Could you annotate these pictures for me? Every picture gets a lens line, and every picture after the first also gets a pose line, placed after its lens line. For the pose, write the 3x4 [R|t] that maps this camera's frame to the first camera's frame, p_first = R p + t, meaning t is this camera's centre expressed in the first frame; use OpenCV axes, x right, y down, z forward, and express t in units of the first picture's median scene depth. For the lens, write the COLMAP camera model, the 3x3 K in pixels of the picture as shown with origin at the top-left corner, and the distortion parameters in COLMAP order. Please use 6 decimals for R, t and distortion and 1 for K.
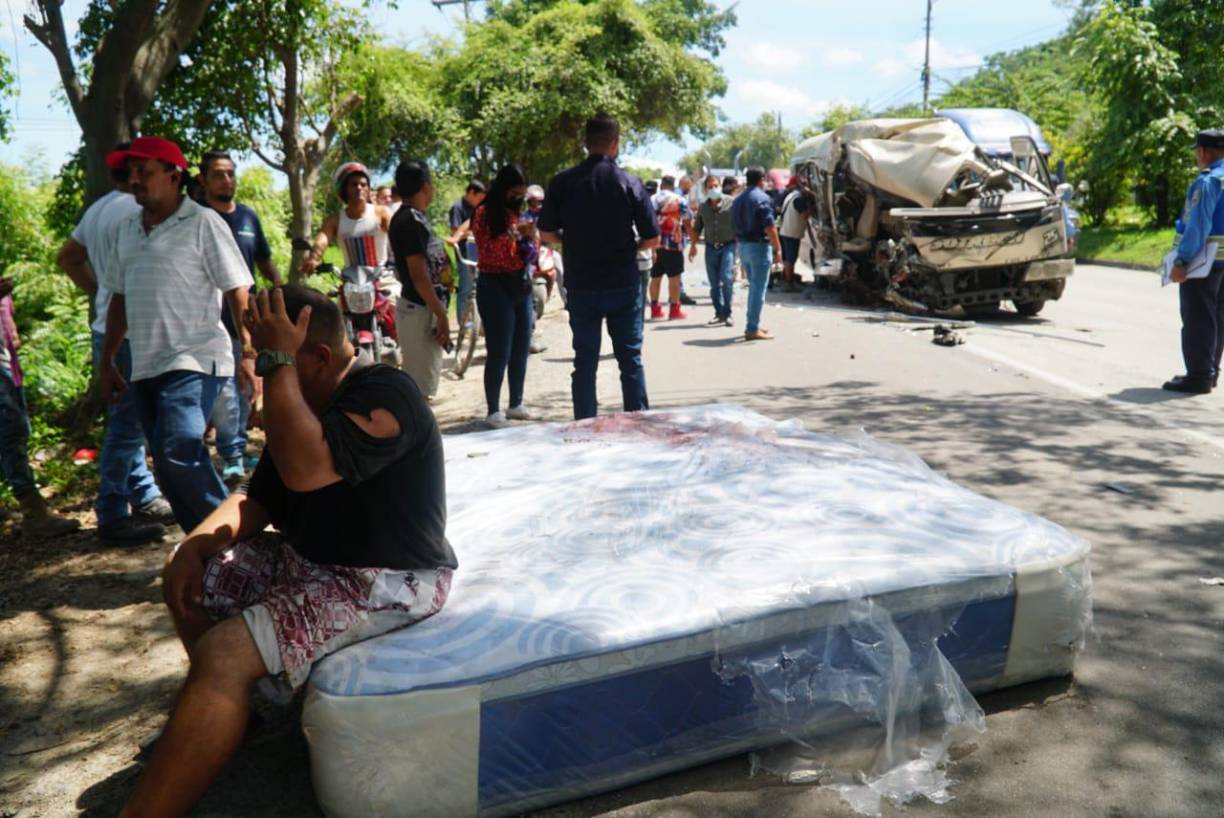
lens RADIAL K [[984.6, 0, 612.0], [0, 984.6, 409.0], [0, 0, 1]] dist [0.003264, 0.002408]
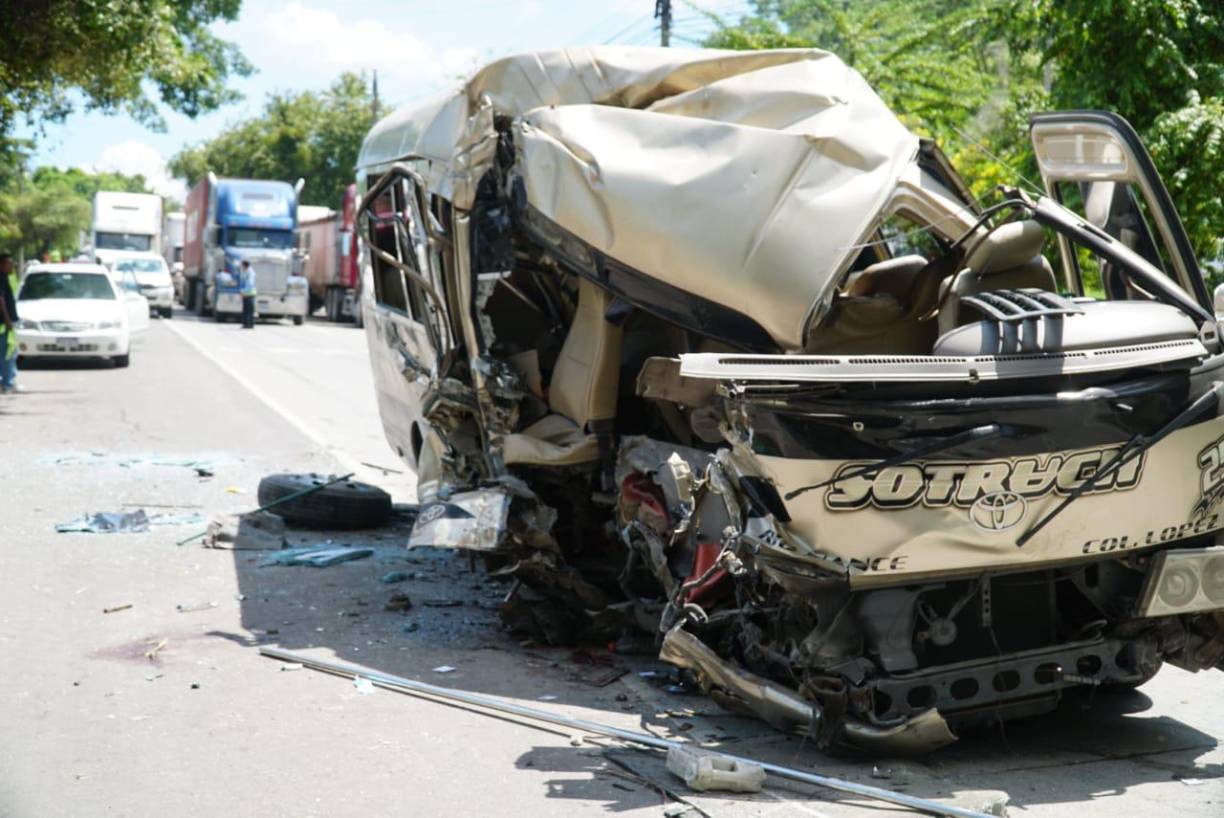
lens RADIAL K [[1954.5, 0, 599.3], [0, 1954.5, 411.9], [0, 0, 1]] dist [-0.139915, -0.112401]
pose [[0.962153, 0.003968, 0.272480, 0.059073], [0.028915, 0.992762, -0.116561, -0.063062], [-0.270970, 0.120029, 0.955075, 0.251613]]
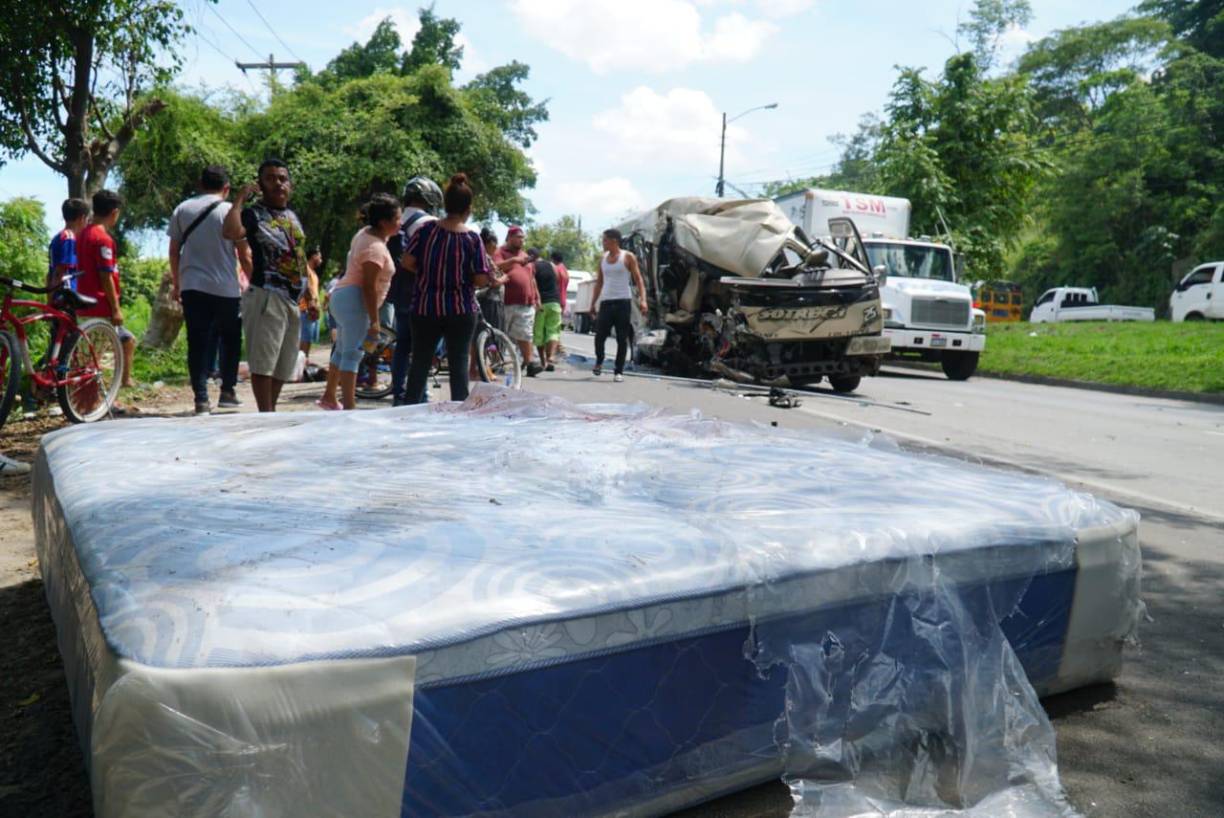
lens RADIAL K [[984.0, 0, 606.6], [0, 984.0, 405.7], [0, 0, 1]] dist [0.004235, -0.042274]
pose [[0.978120, 0.045622, 0.202979, -0.013028], [-0.024841, 0.994291, -0.103775, 0.016489], [-0.206555, 0.096462, 0.973668, 0.033267]]
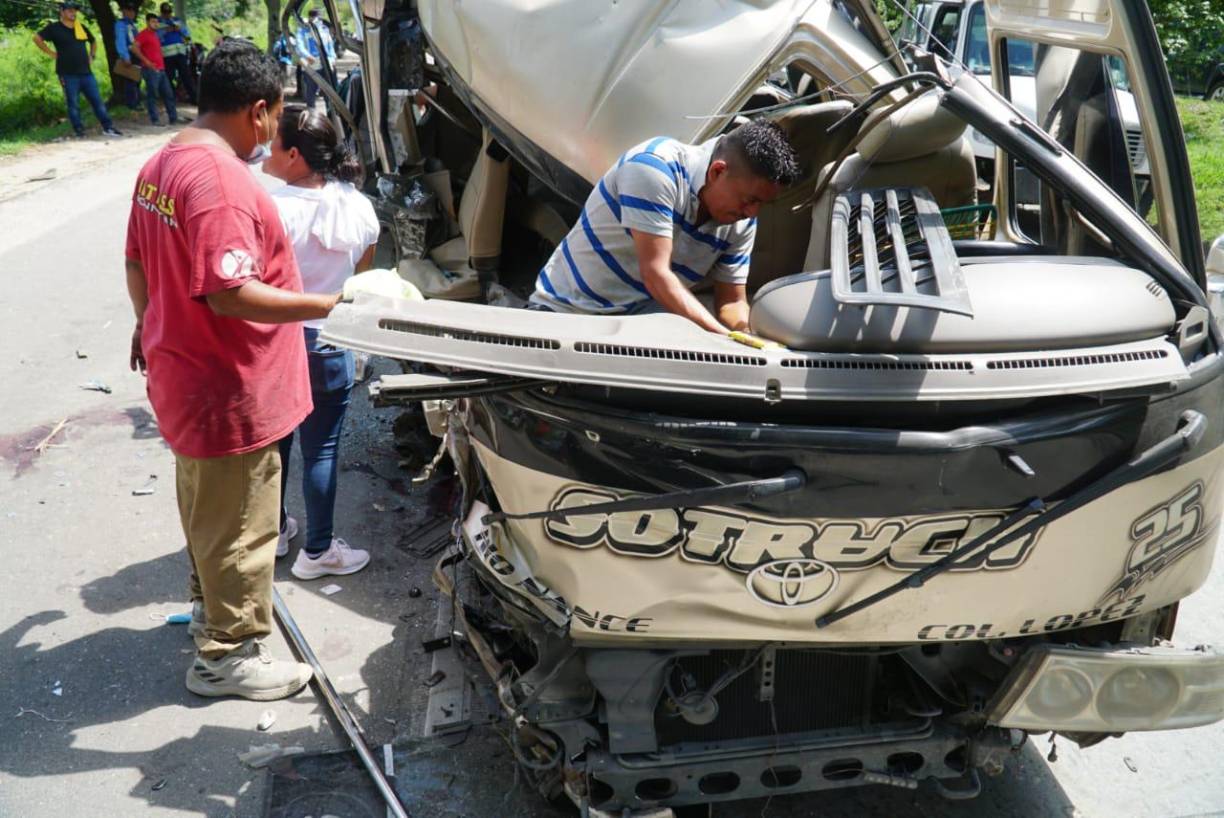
lens RADIAL K [[984.6, 0, 612.0], [0, 984.6, 409.0], [0, 0, 1]] dist [0.003264, 0.002408]
pose [[0.988826, 0.037258, 0.144345, 0.153226], [-0.063239, 0.981663, 0.179829, -0.108995], [-0.134998, -0.186948, 0.973050, 0.408205]]
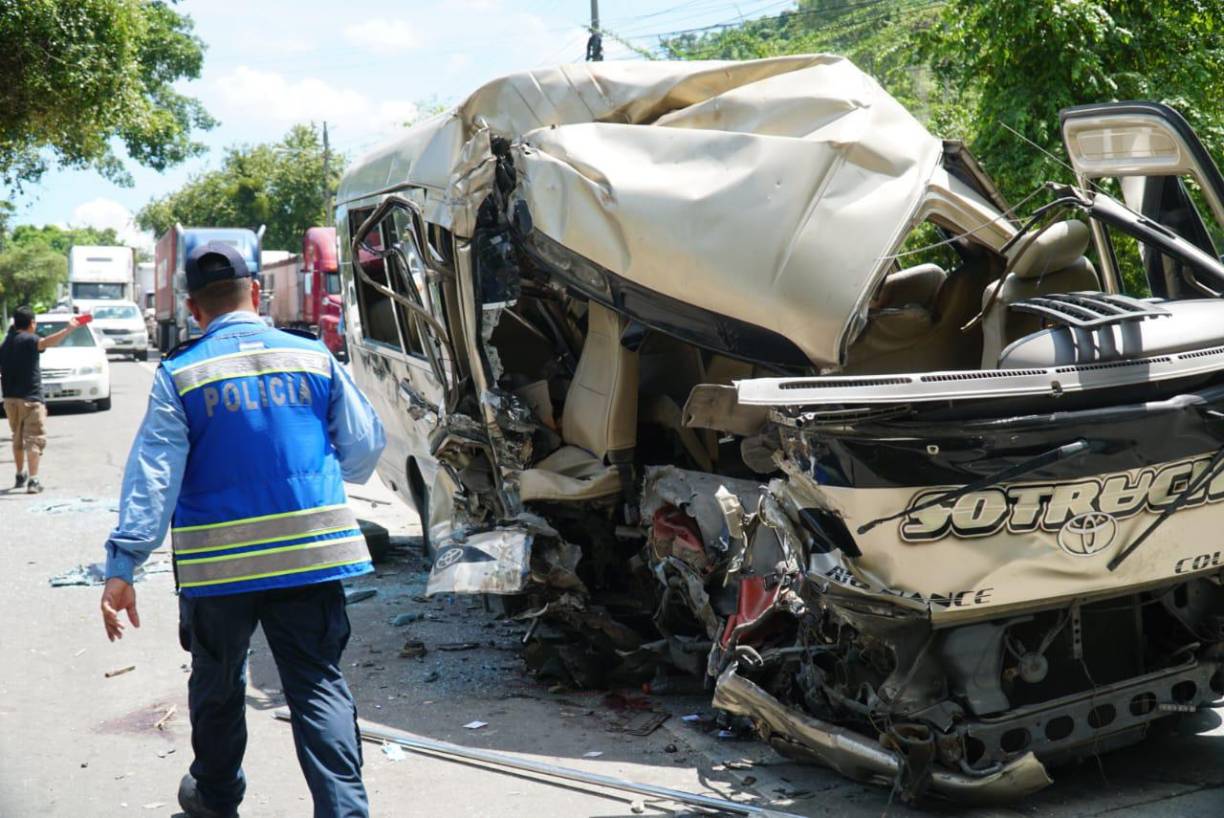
lens RADIAL K [[1776.8, 0, 612.1], [0, 1776.8, 387.3], [0, 0, 1]] dist [-0.023565, -0.856252]
pose [[0.949600, -0.036990, 0.311276, 0.058781], [0.082727, 0.987381, -0.135039, -0.072052], [-0.302353, 0.153984, 0.940676, 0.298211]]
